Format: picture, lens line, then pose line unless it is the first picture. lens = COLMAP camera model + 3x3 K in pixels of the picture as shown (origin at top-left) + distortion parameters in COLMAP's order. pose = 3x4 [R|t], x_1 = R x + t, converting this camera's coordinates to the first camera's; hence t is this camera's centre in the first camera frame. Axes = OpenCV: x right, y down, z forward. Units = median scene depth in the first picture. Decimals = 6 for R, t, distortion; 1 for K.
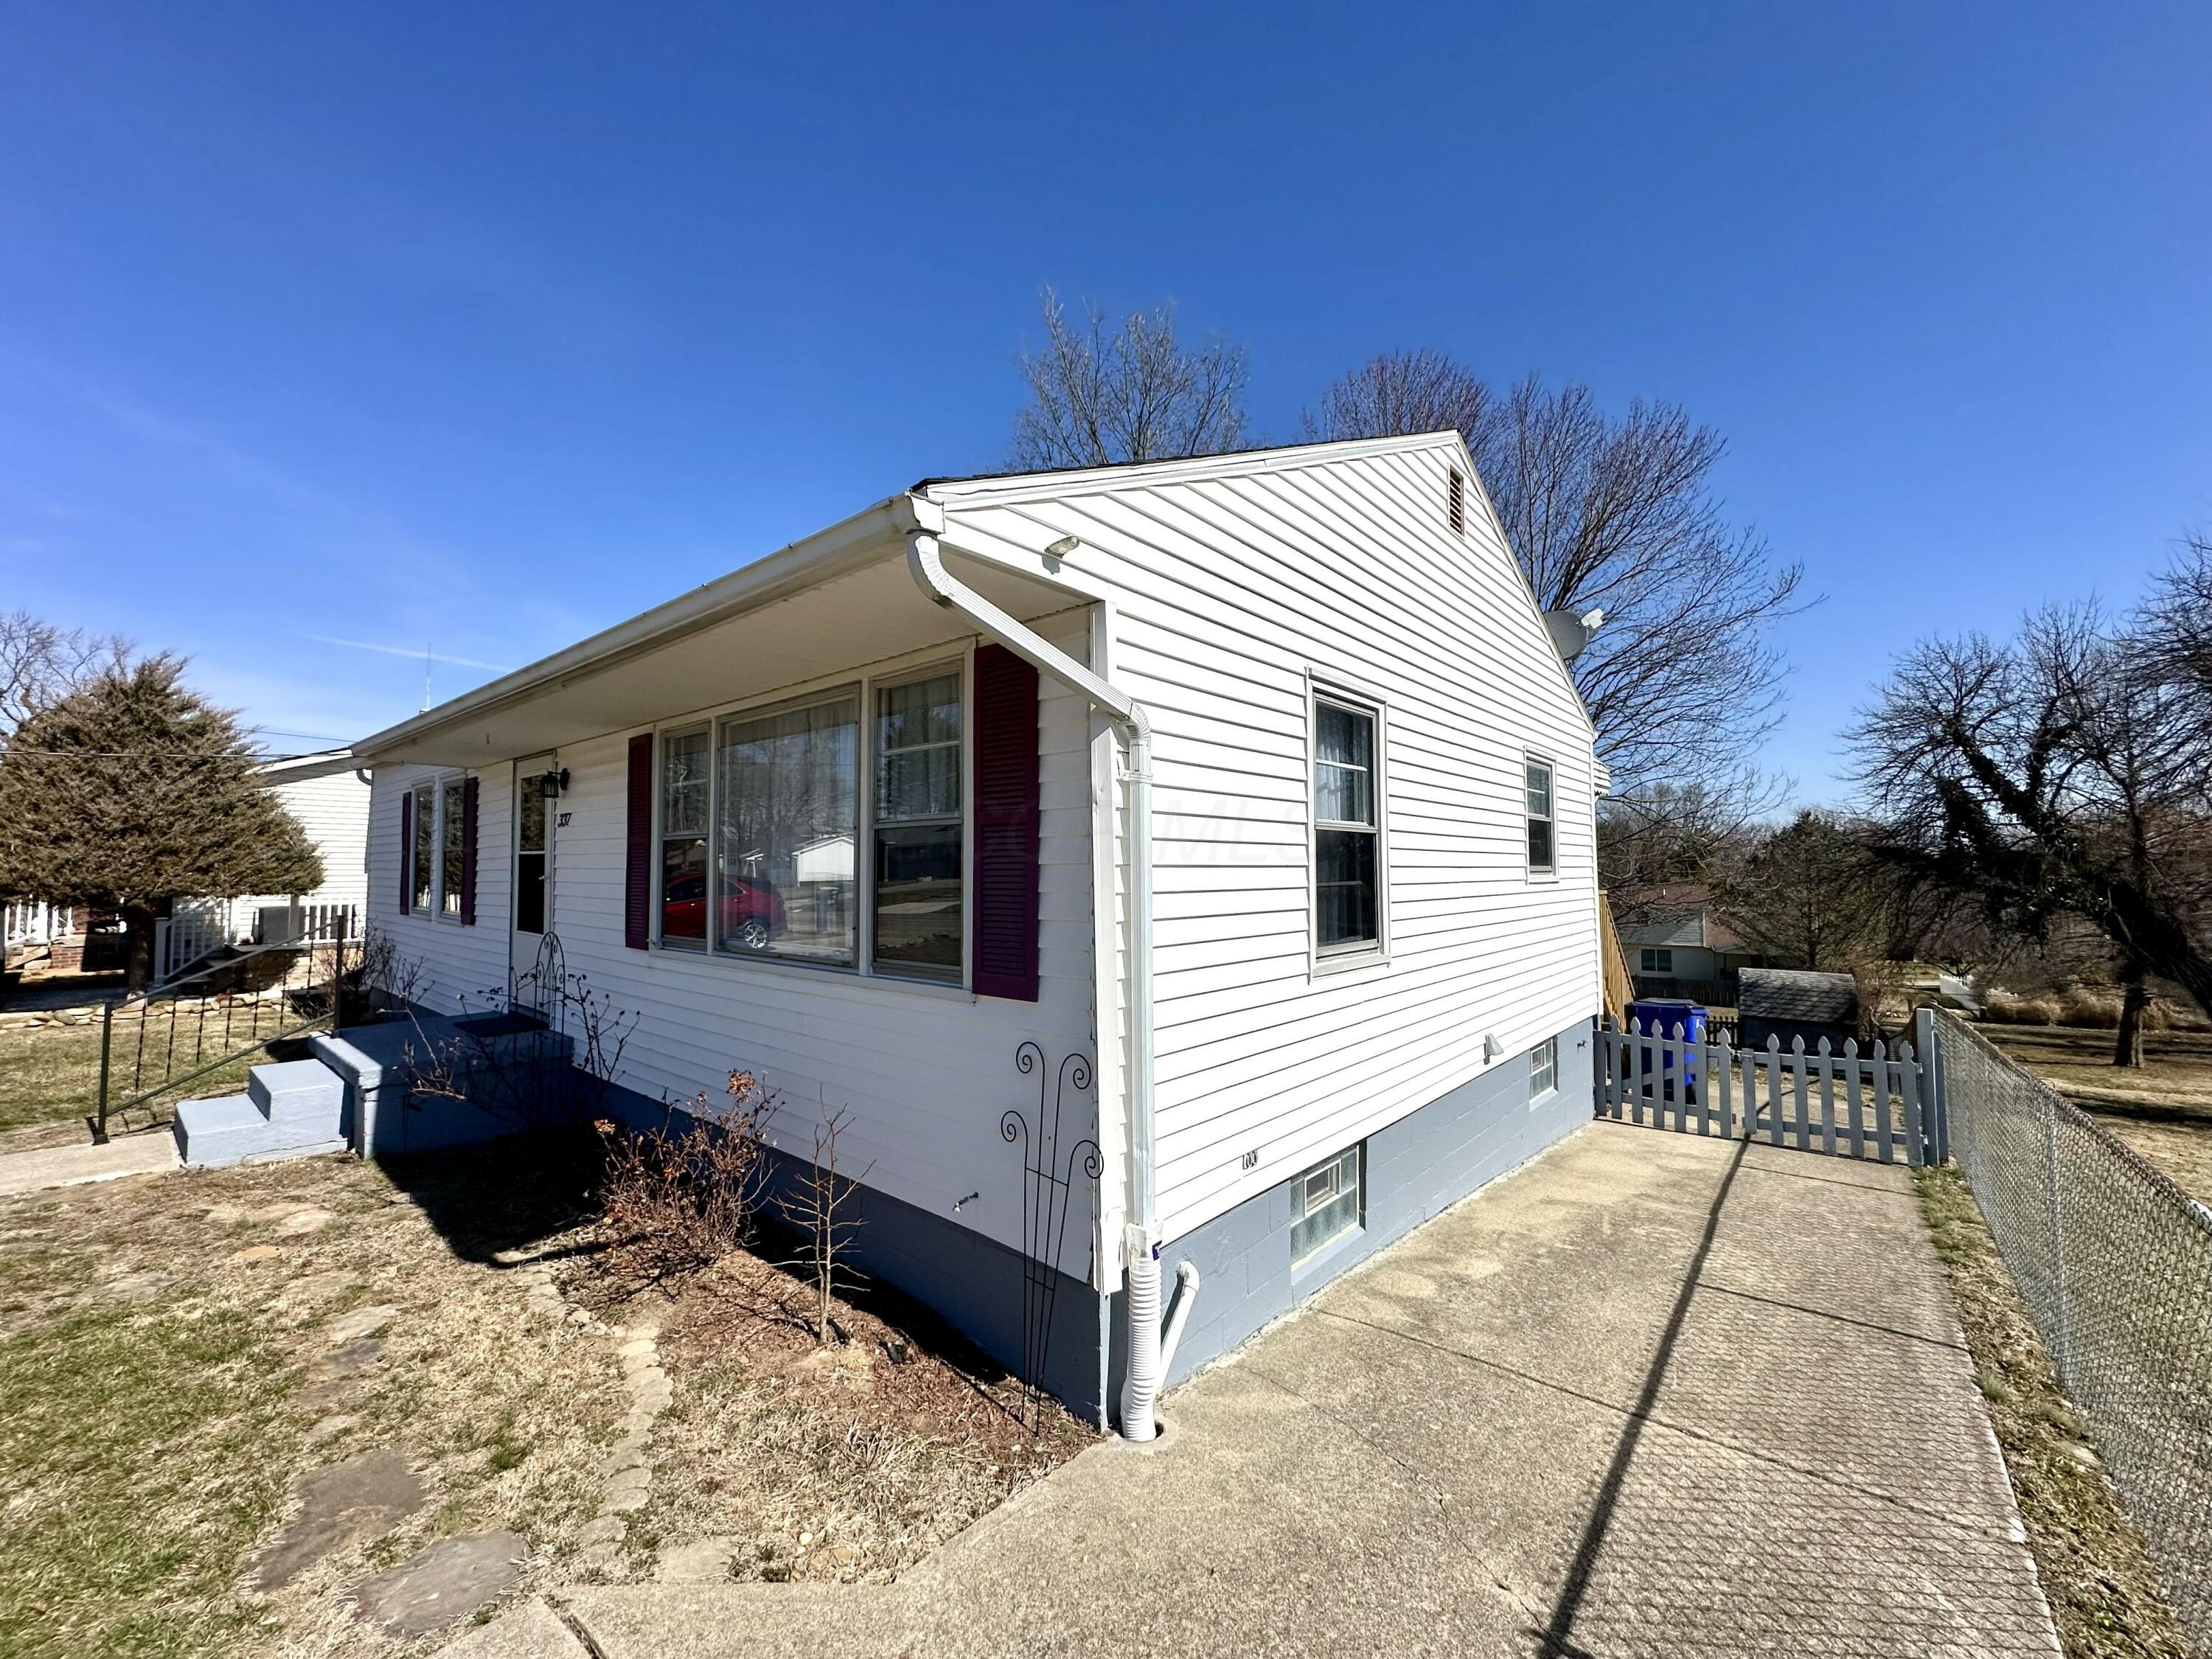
lens RADIAL K [[886.9, 0, 1107.0], [0, 886.9, 832.2], [0, 0, 1]] dist [-0.006586, 0.000229]
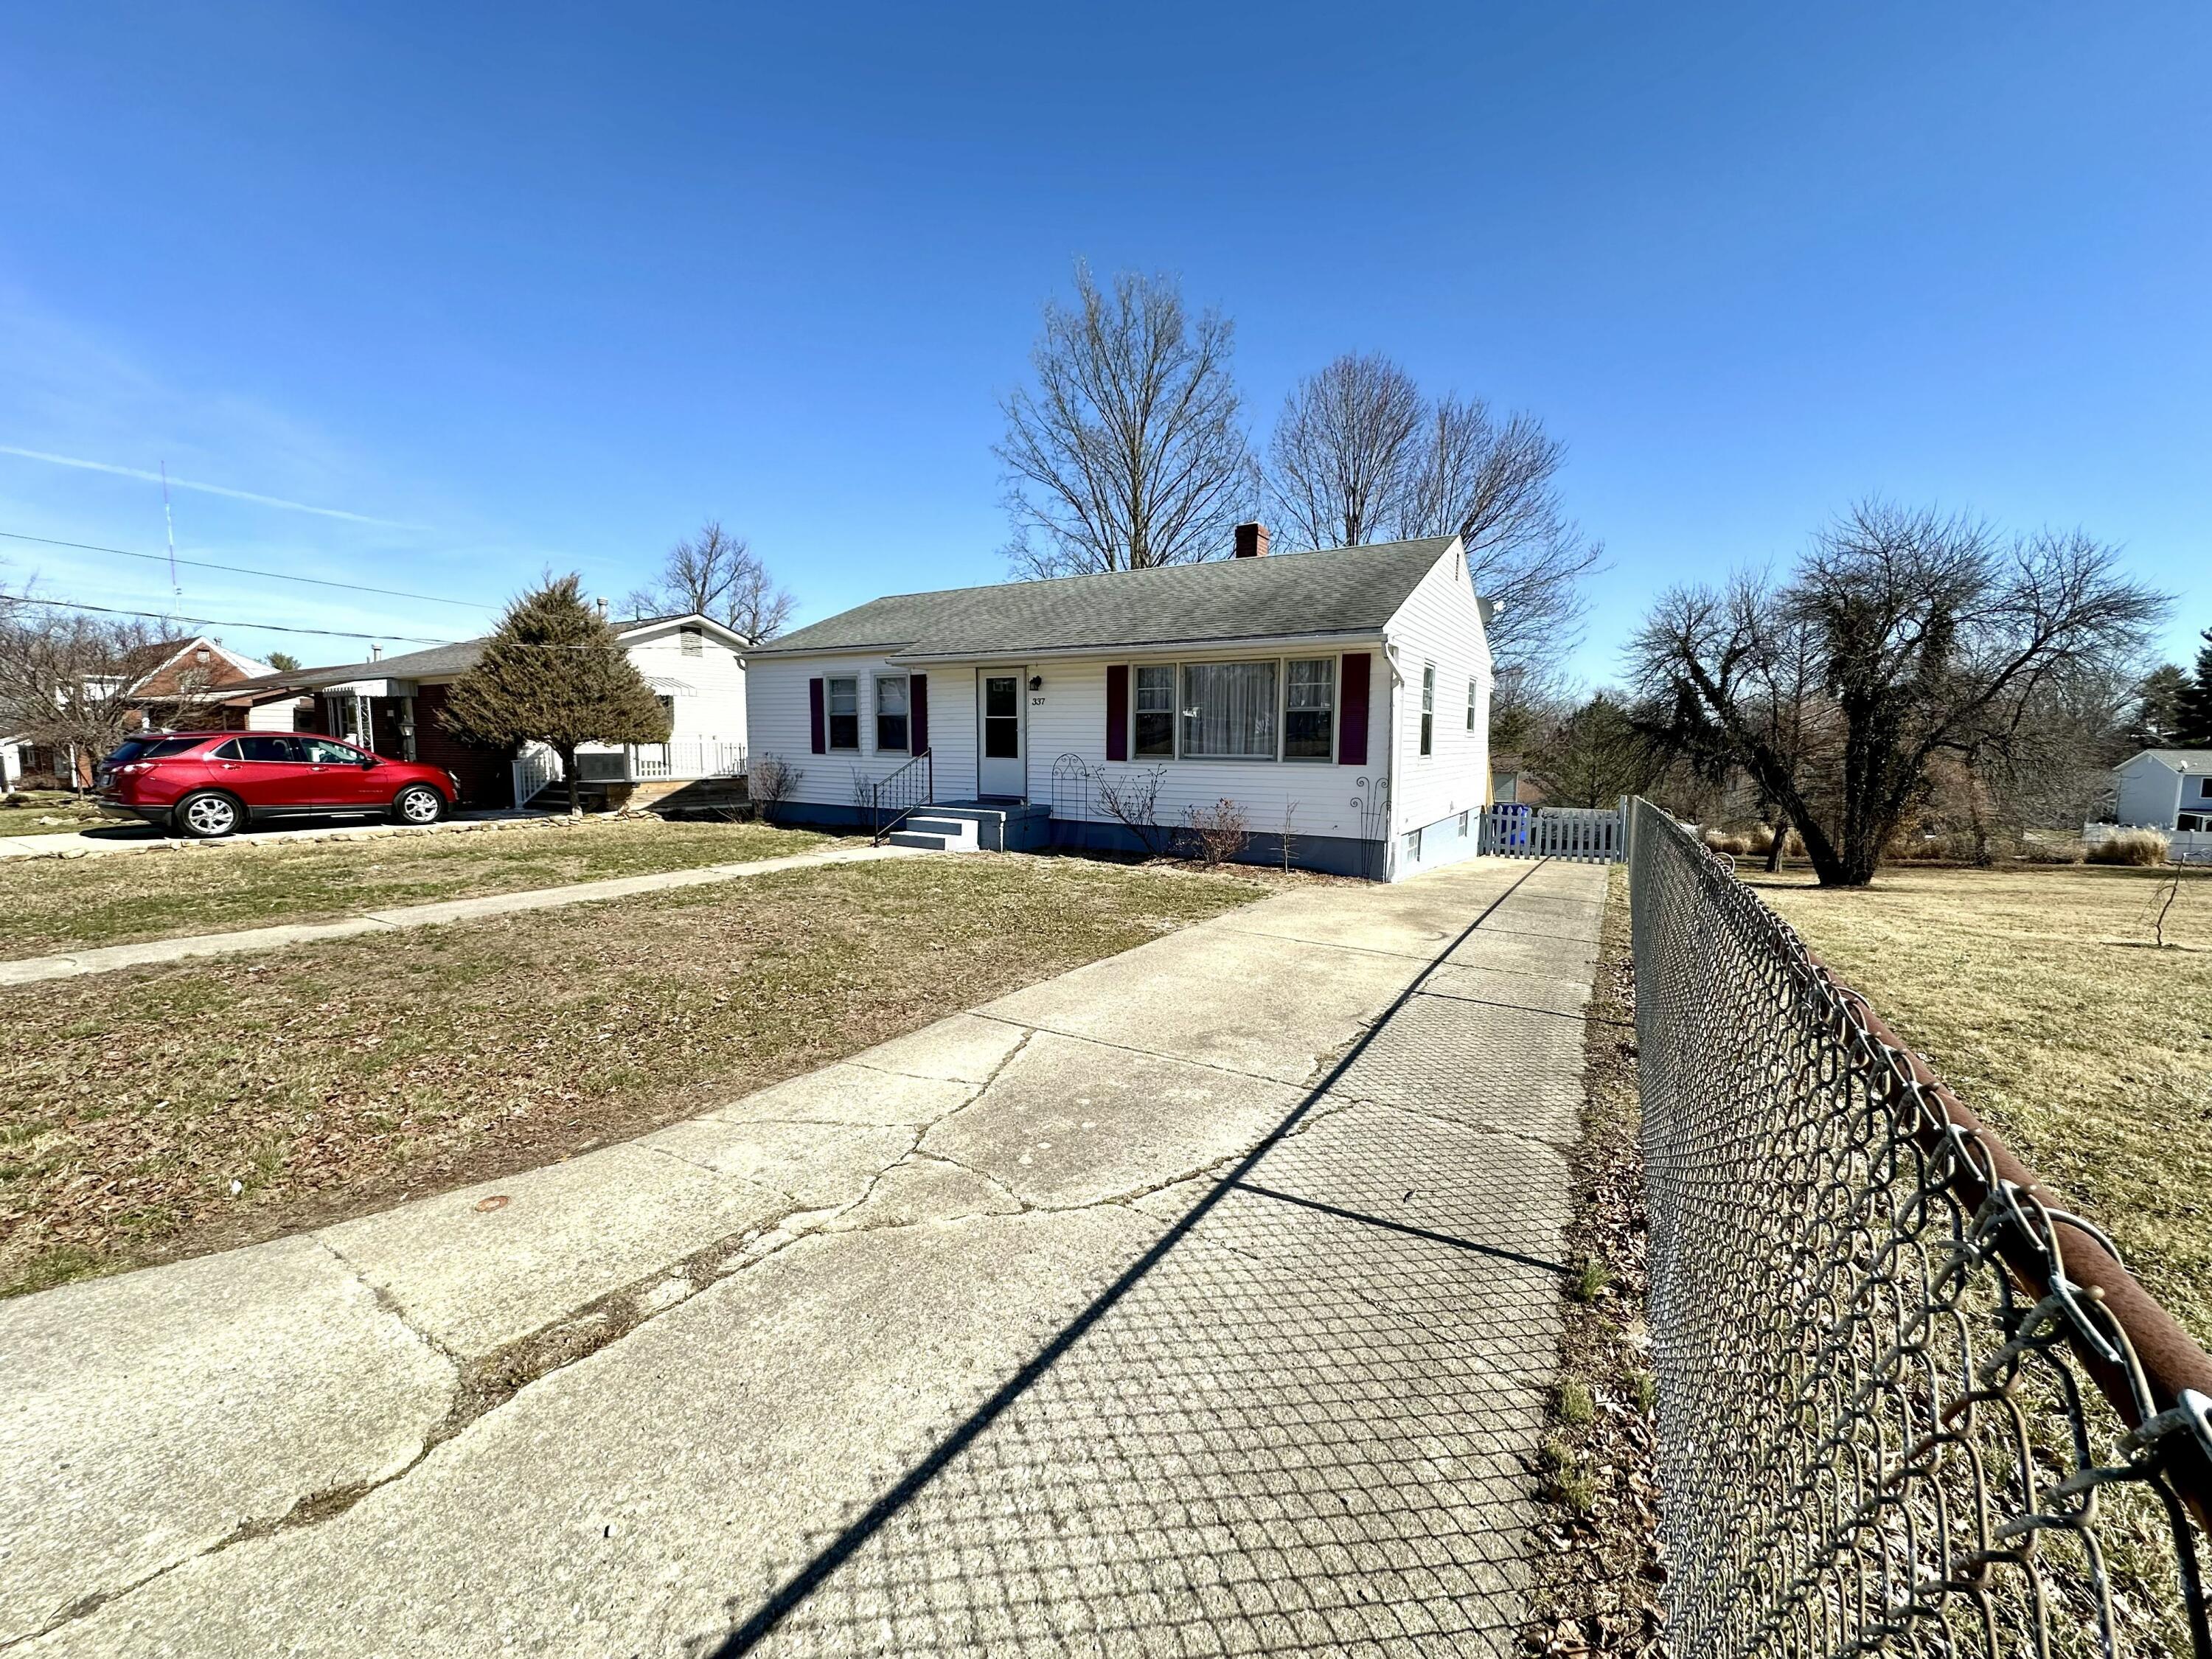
lens RADIAL K [[886.9, 0, 1111.4], [0, 886.9, 833.5], [0, 0, 1]] dist [-0.006586, 0.000229]
pose [[0.986038, -0.010037, 0.166219, -0.308291], [-0.014756, 0.988989, 0.147253, -0.006455], [-0.165867, -0.147650, 0.975032, -0.417799]]
